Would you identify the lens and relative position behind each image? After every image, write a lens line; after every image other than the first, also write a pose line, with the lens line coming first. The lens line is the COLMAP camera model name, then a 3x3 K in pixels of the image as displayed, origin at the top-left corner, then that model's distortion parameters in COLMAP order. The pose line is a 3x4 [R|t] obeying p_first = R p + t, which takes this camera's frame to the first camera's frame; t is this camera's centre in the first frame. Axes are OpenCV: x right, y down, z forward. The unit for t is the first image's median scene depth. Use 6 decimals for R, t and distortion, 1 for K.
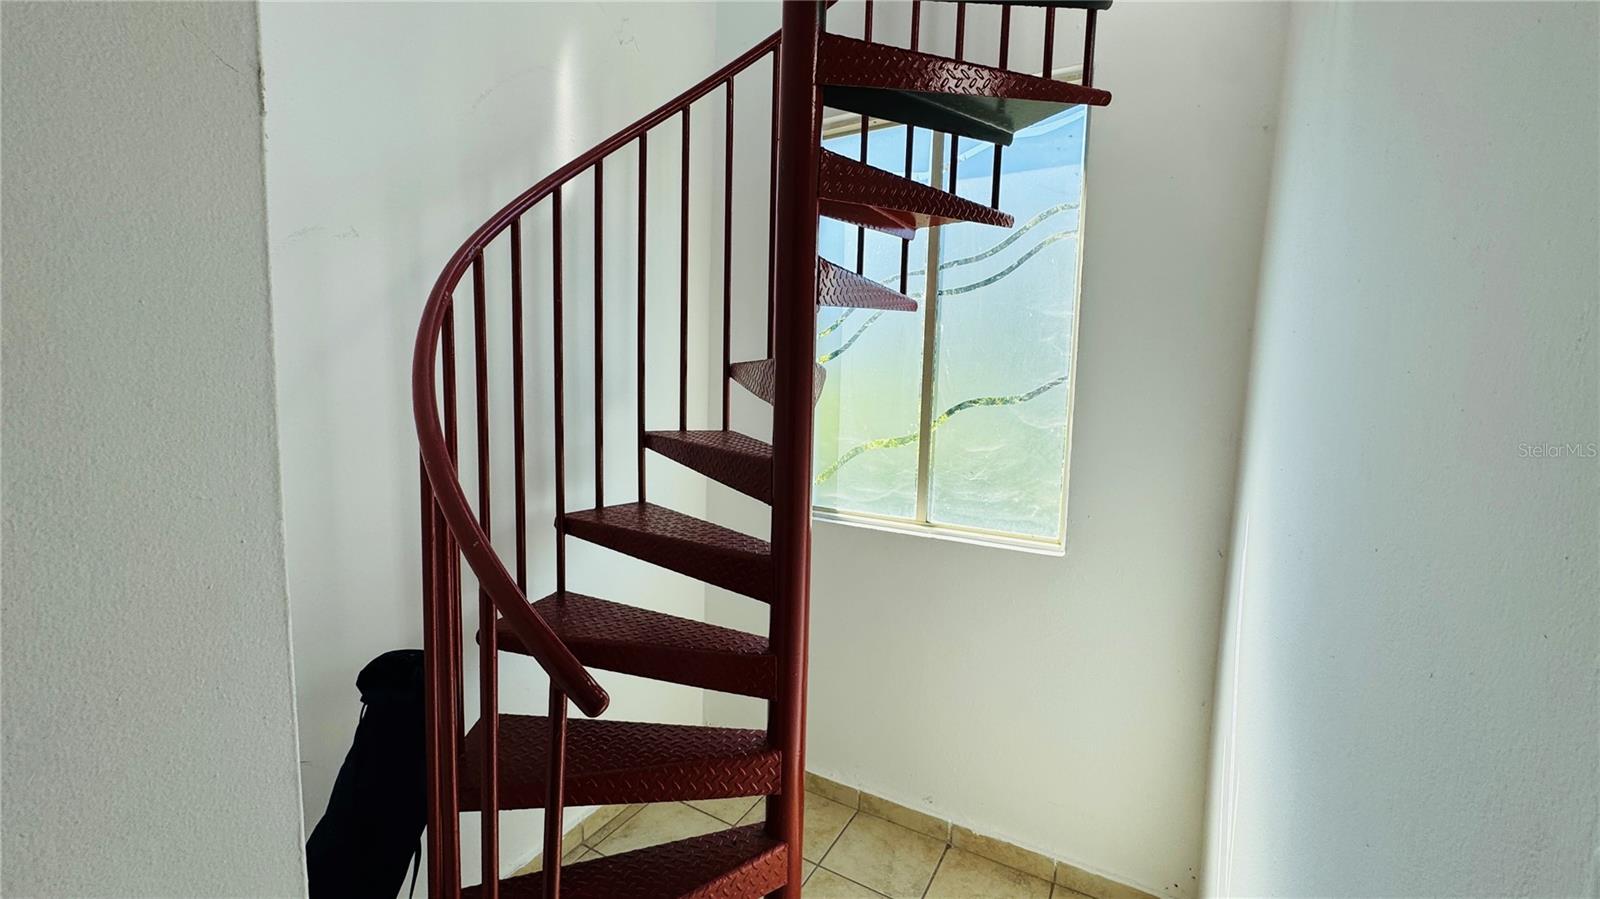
lens RADIAL K [[642.4, 0, 800.0], [0, 642.4, 449.5], [0, 0, 1]] dist [-0.002044, 0.000586]
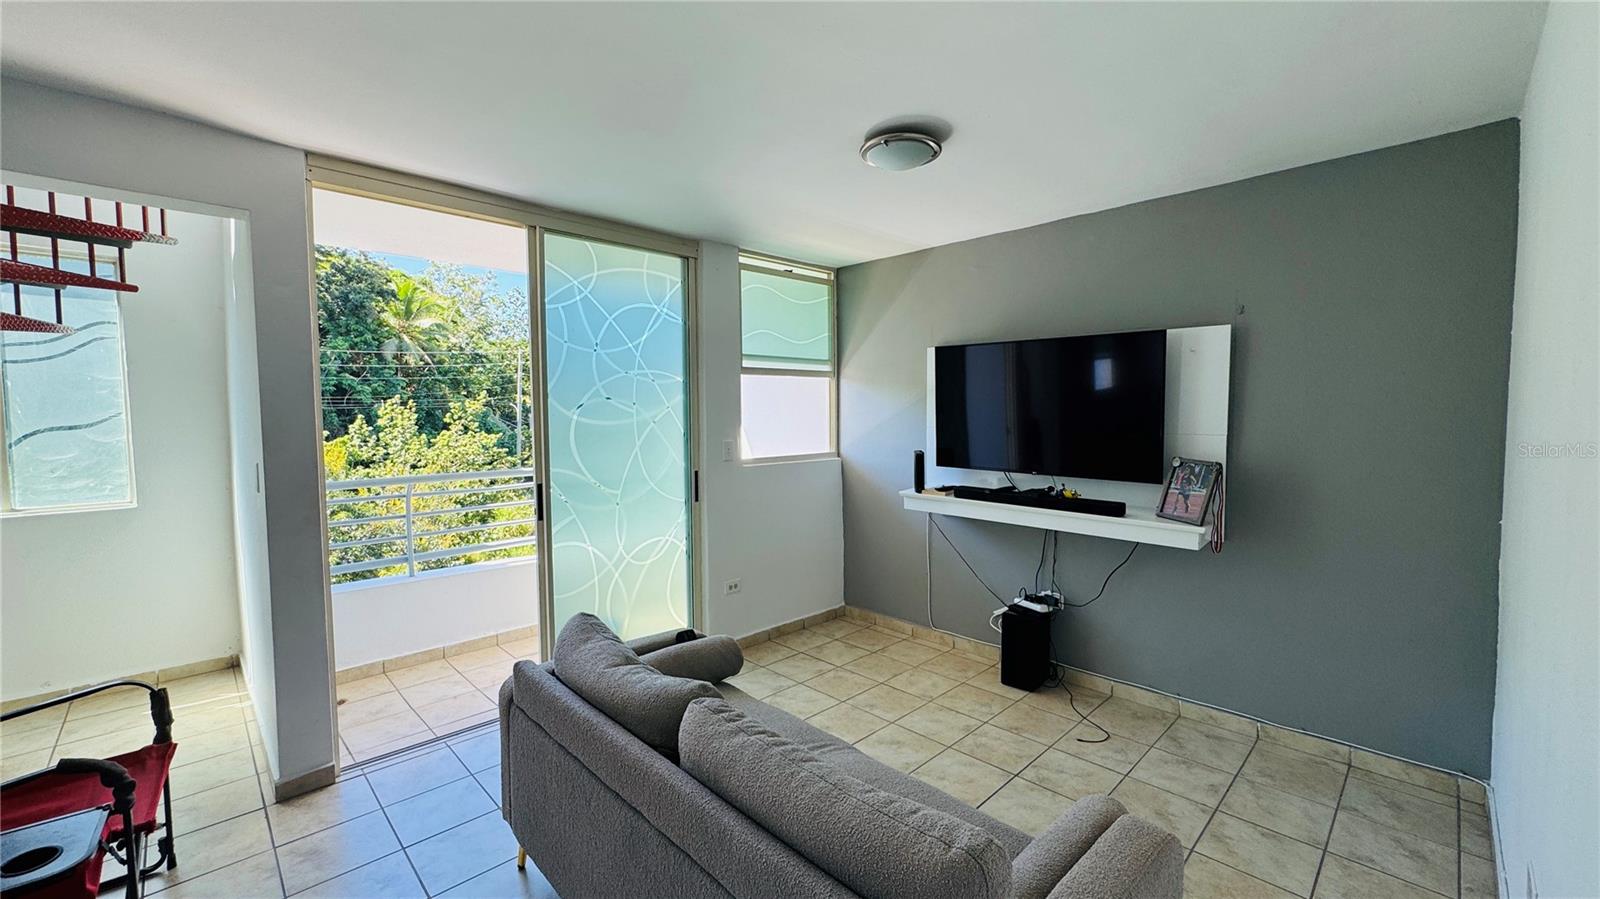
lens RADIAL K [[642.4, 0, 800.0], [0, 642.4, 449.5], [0, 0, 1]] dist [-0.002044, 0.000586]
pose [[0.277126, -0.090177, 0.956592, -0.788265], [0.118892, 0.991153, 0.058992, 0.112907], [-0.953449, 0.097382, 0.285396, -1.329164]]
